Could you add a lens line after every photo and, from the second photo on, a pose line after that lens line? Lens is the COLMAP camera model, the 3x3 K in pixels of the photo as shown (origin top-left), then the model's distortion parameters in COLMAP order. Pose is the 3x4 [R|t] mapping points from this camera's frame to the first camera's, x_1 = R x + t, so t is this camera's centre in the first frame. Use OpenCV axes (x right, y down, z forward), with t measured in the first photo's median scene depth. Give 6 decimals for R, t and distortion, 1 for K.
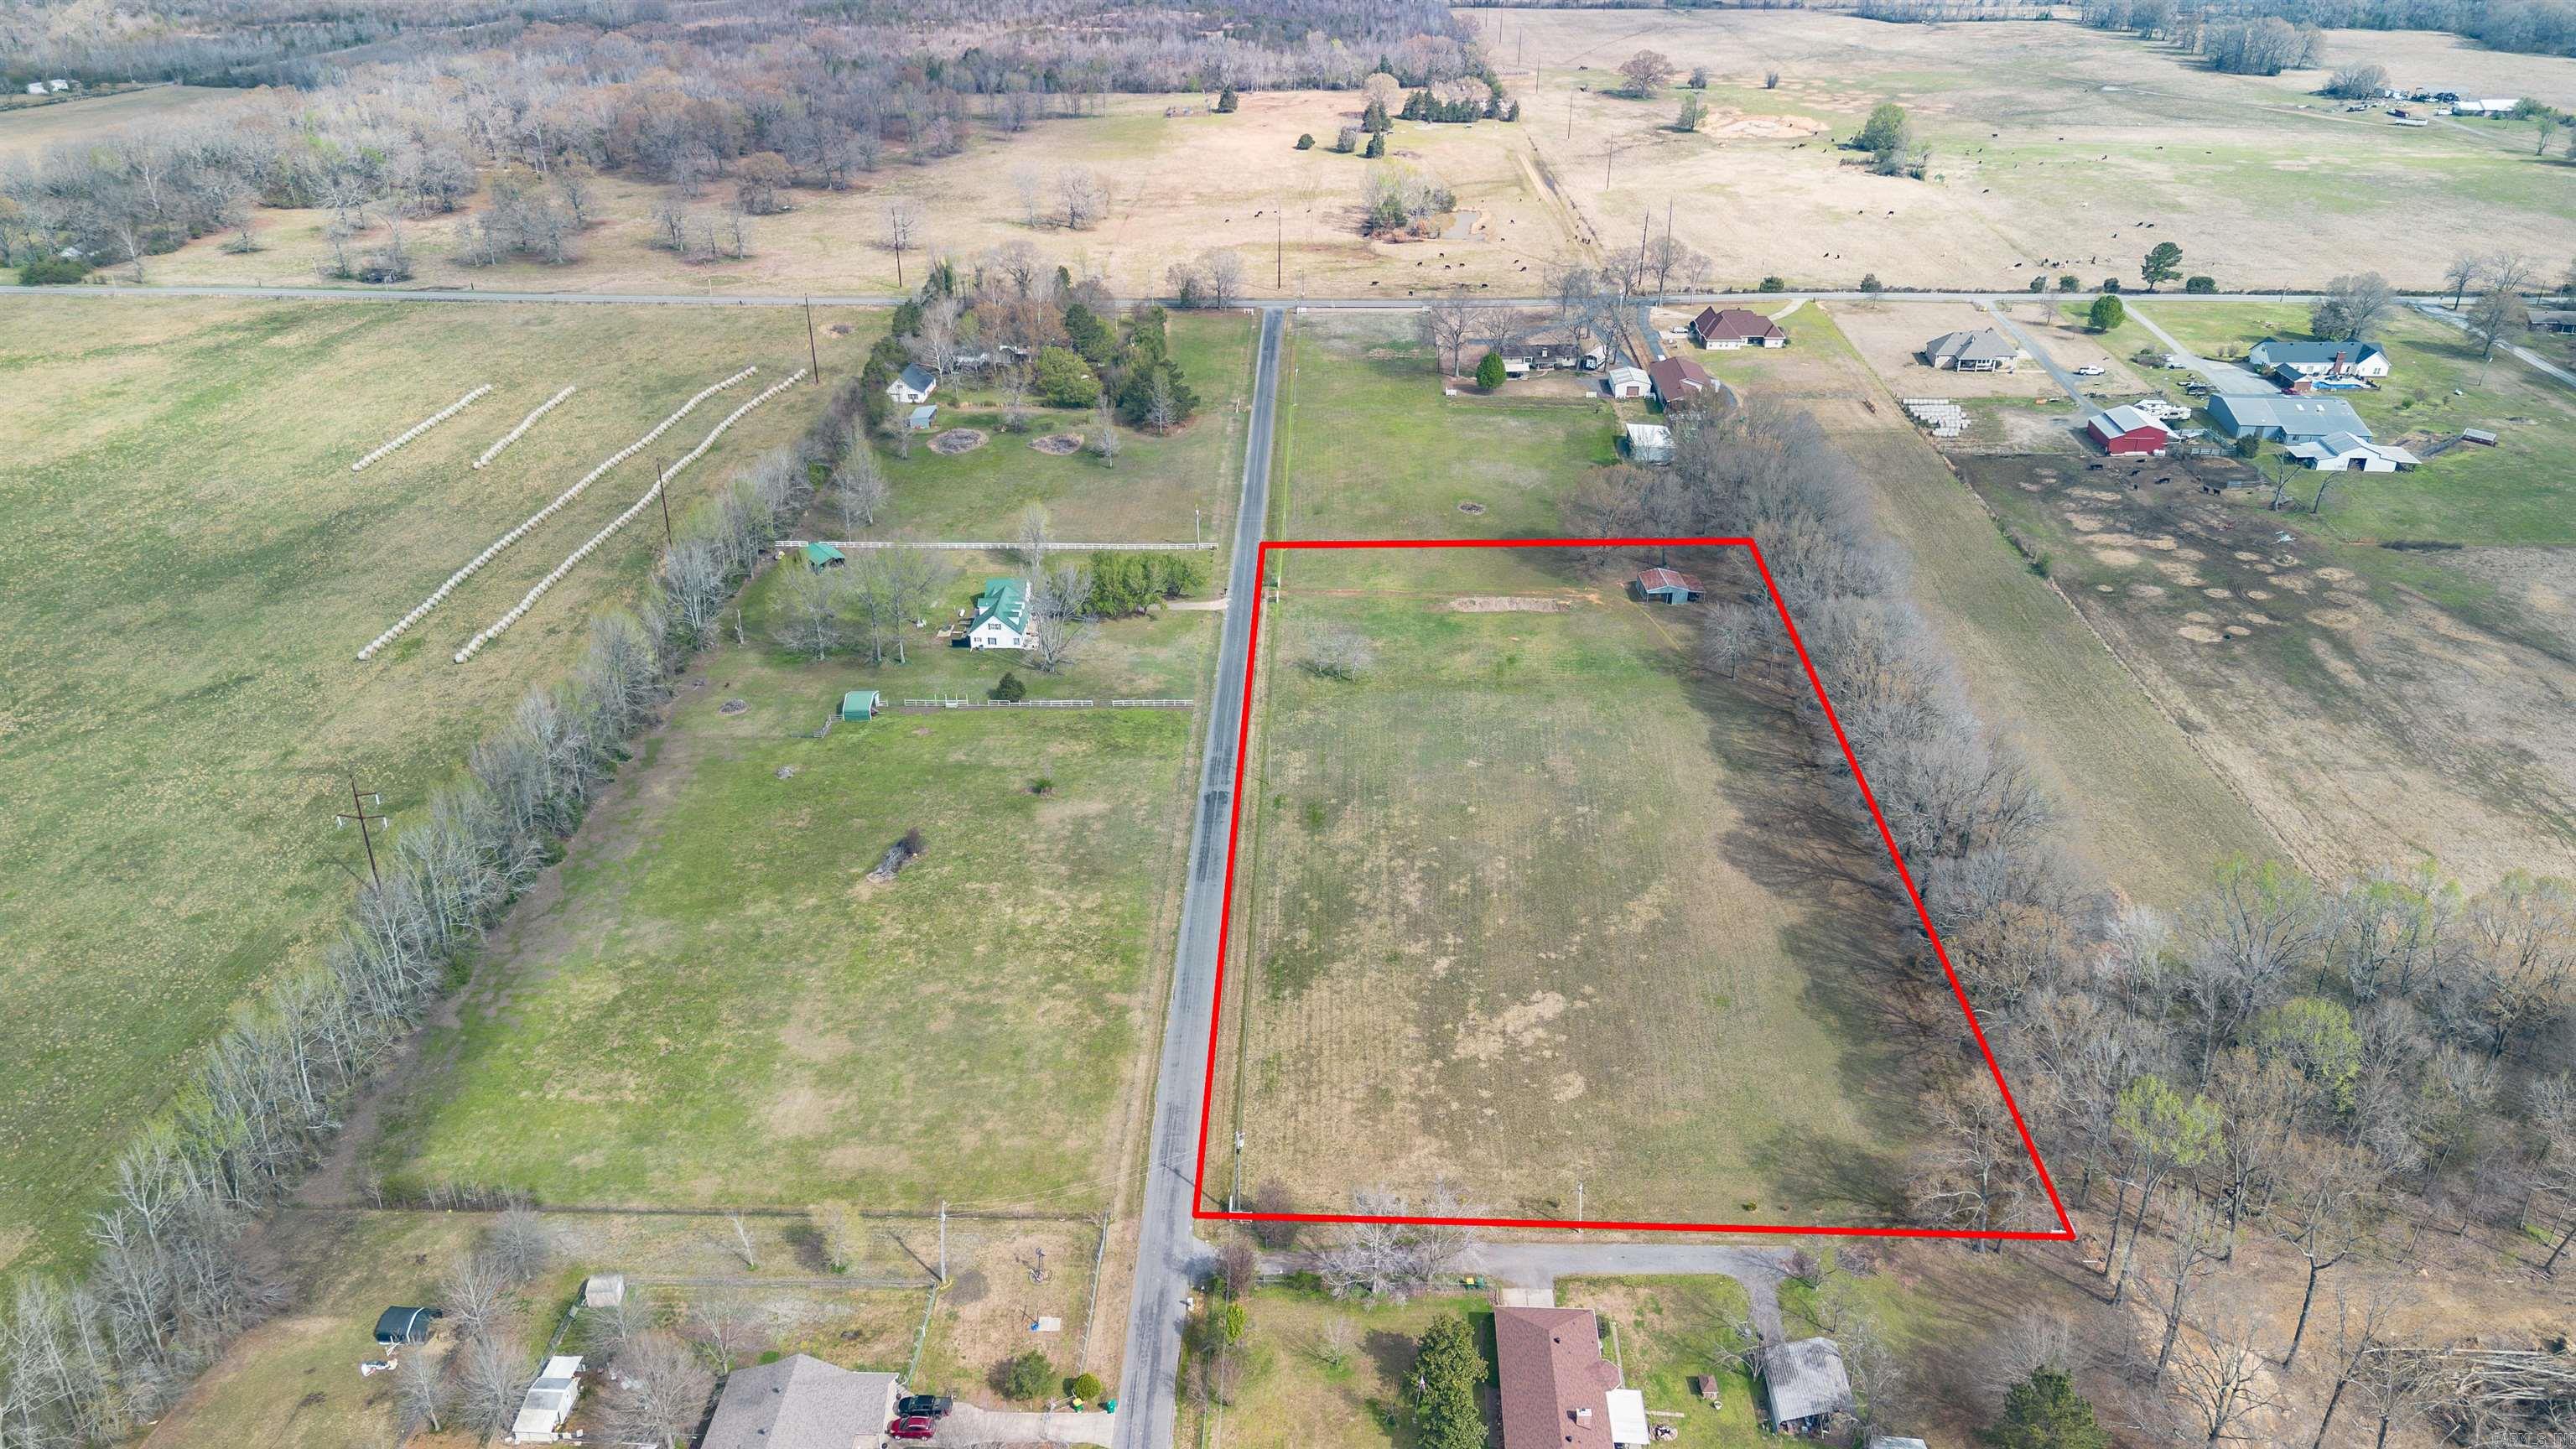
lens RADIAL K [[1852.2, 0, 1328.2], [0, 1852.2, 723.4], [0, 0, 1]] dist [0.101908, -0.110406]
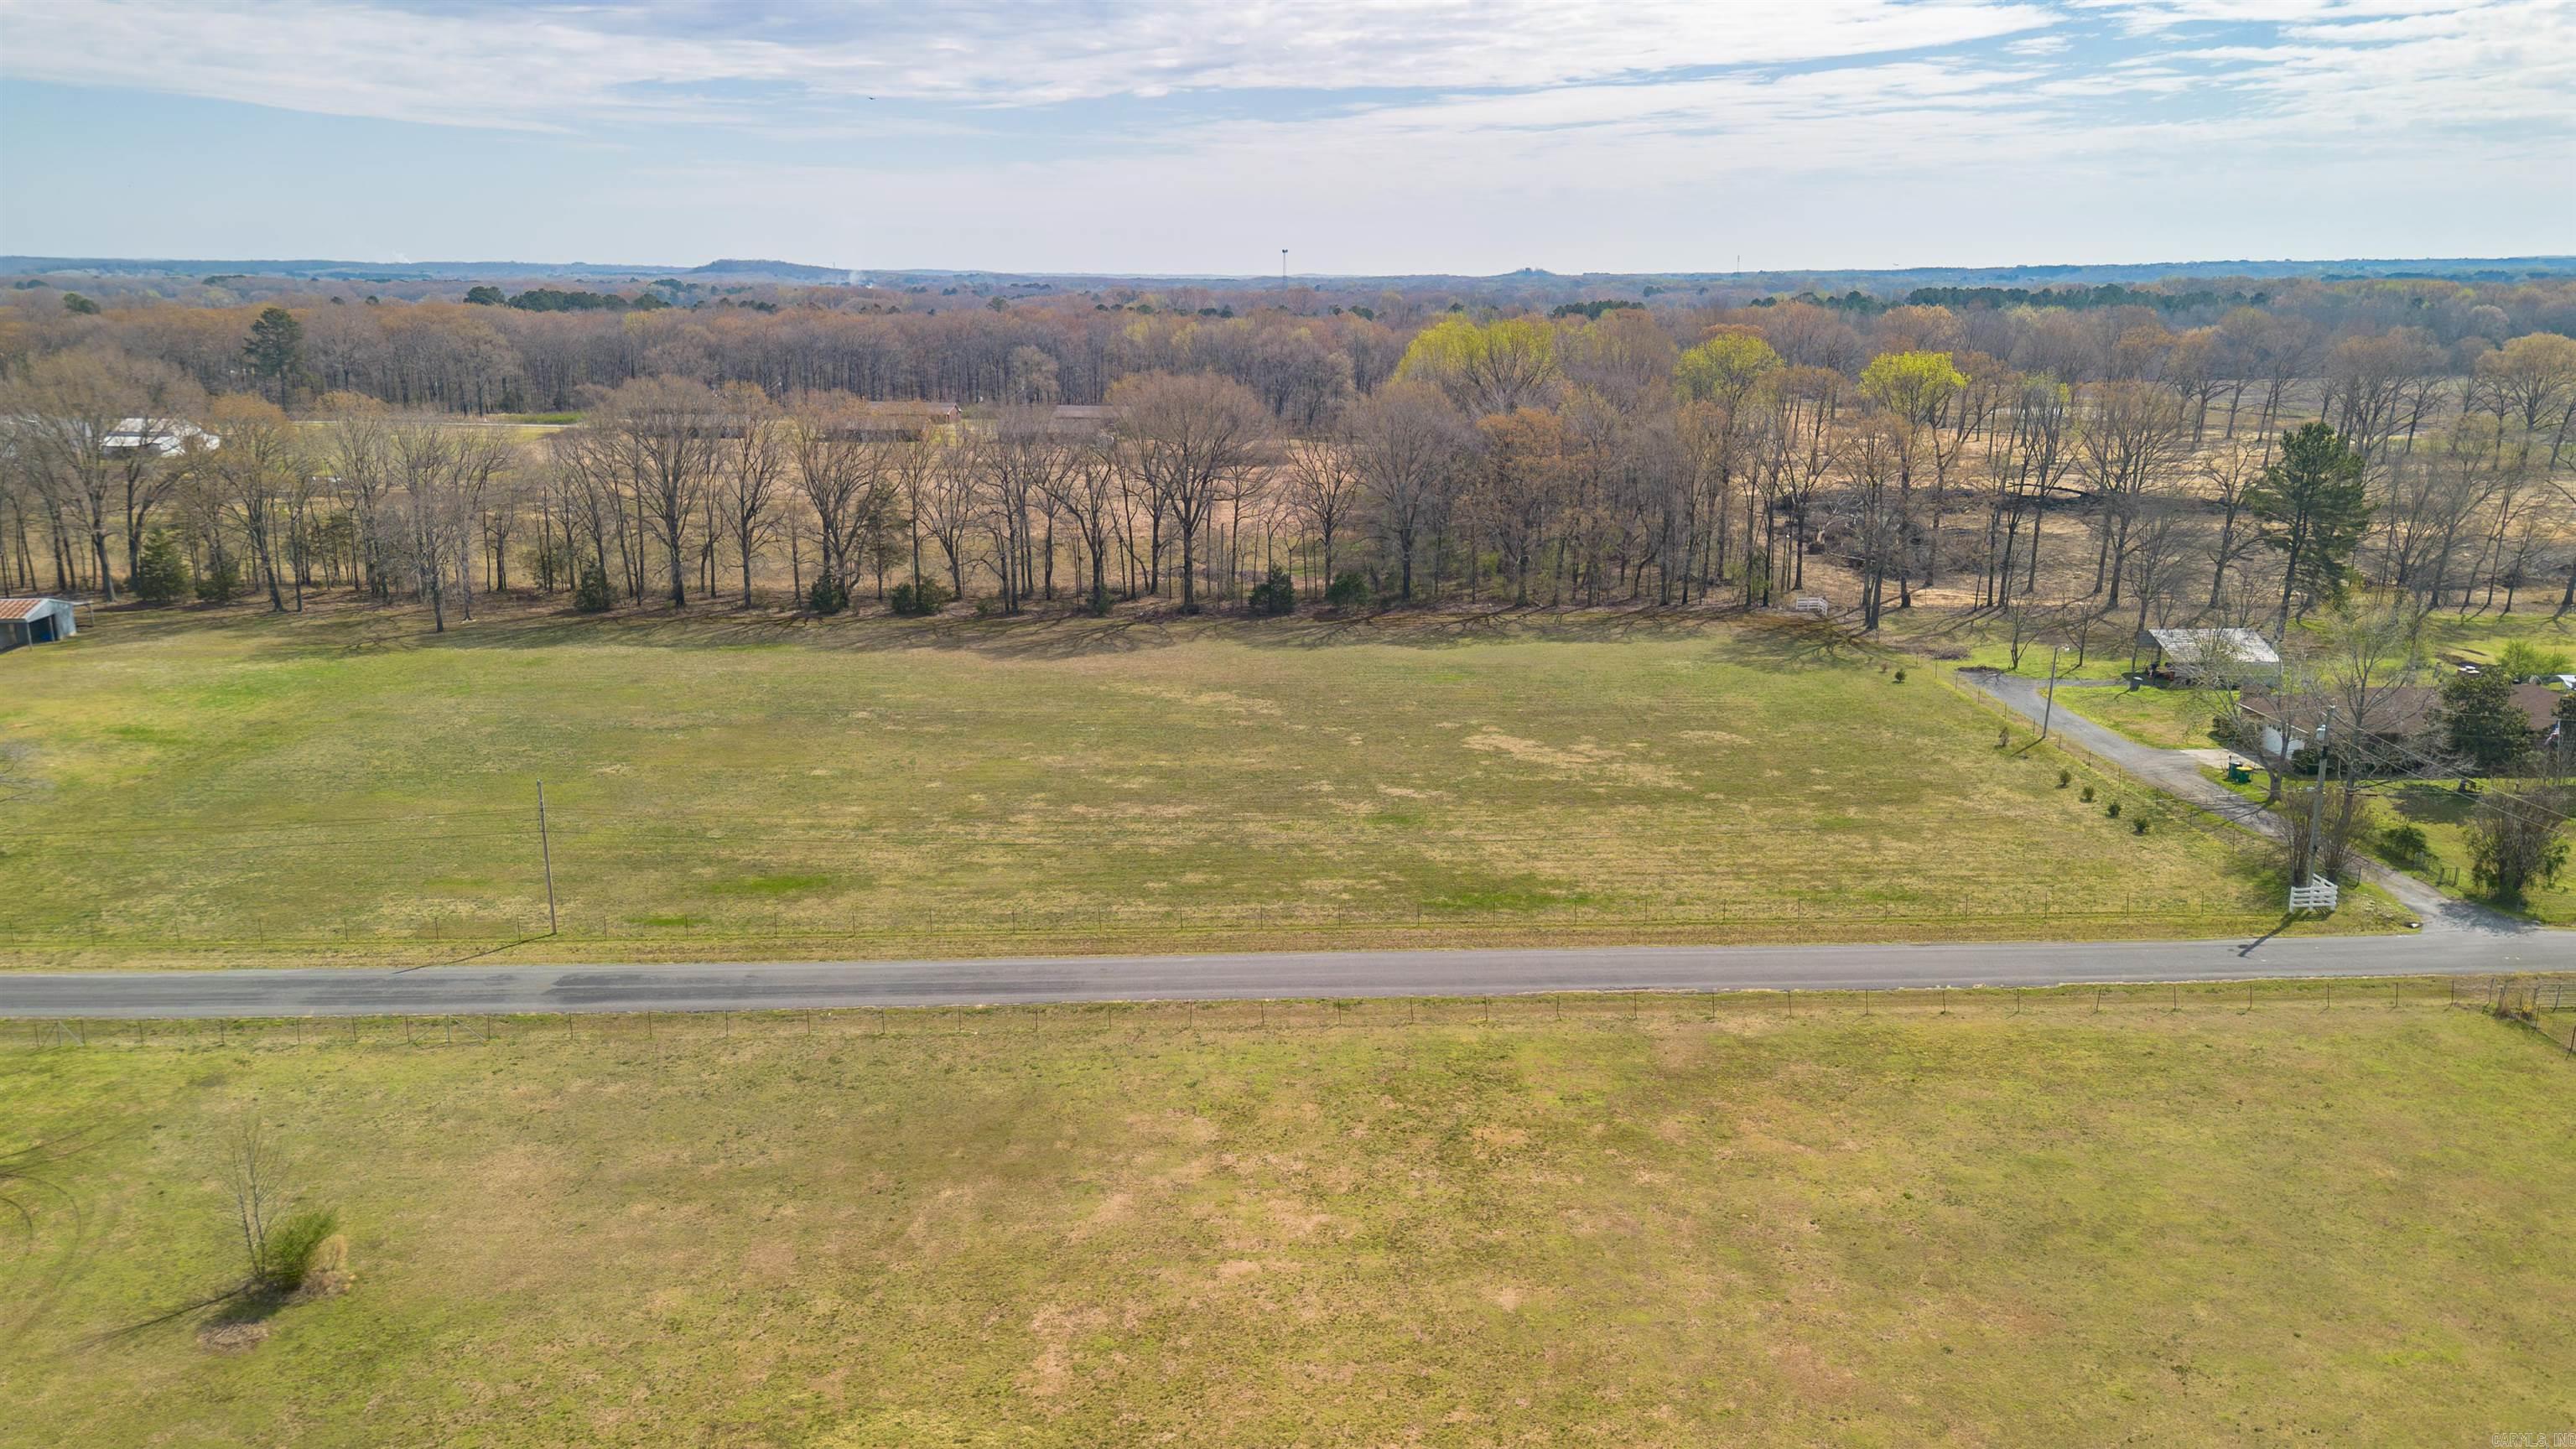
lens RADIAL K [[1806.4, 0, 1283.2], [0, 1806.4, 732.9], [0, 0, 1]] dist [0.073166, -0.080989]
pose [[-0.060102, -0.246574, 0.967259, -0.391837], [0.454600, 0.855924, 0.246439, -0.022107], [-0.888666, 0.454527, 0.060650, 0.929702]]
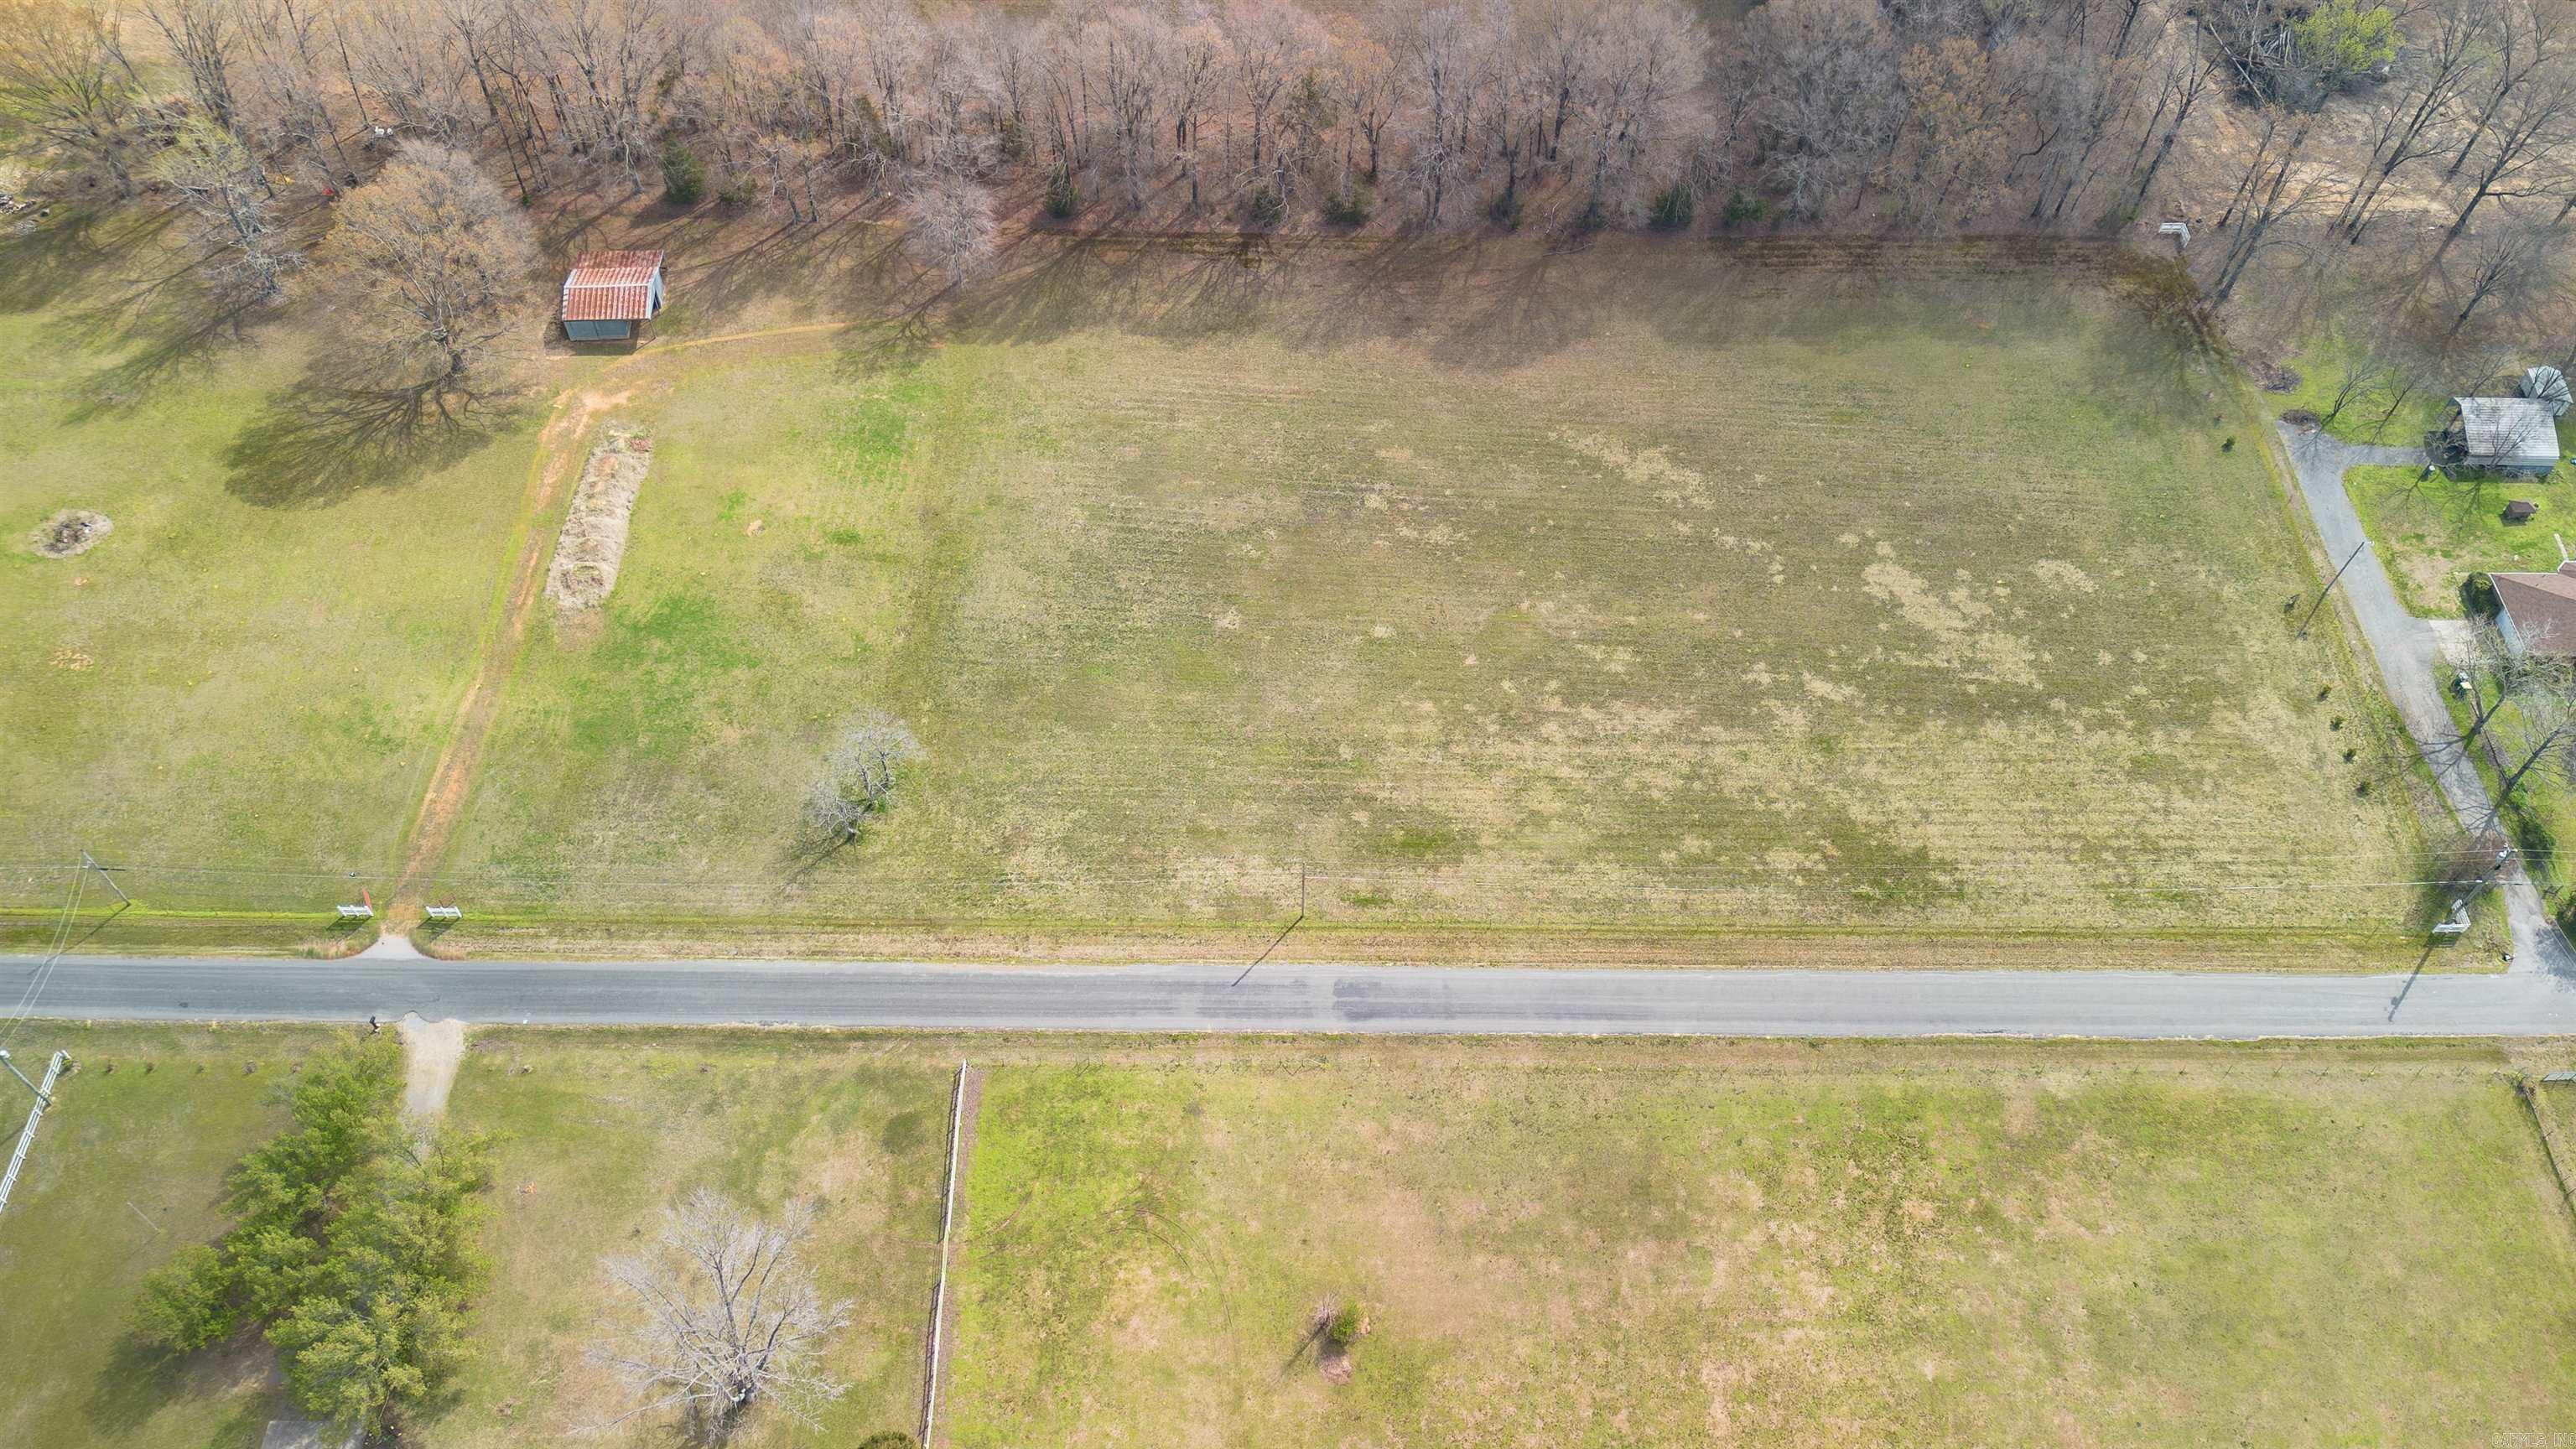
lens RADIAL K [[1851.6, 0, 1297.6], [0, 1851.6, 739.9], [0, 0, 1]] dist [0.080674, -0.084662]
pose [[-0.017983, -0.806811, 0.590536, -0.340216], [0.437179, 0.524834, 0.730359, -0.428301], [-0.899195, 0.271304, 0.343283, 0.884004]]
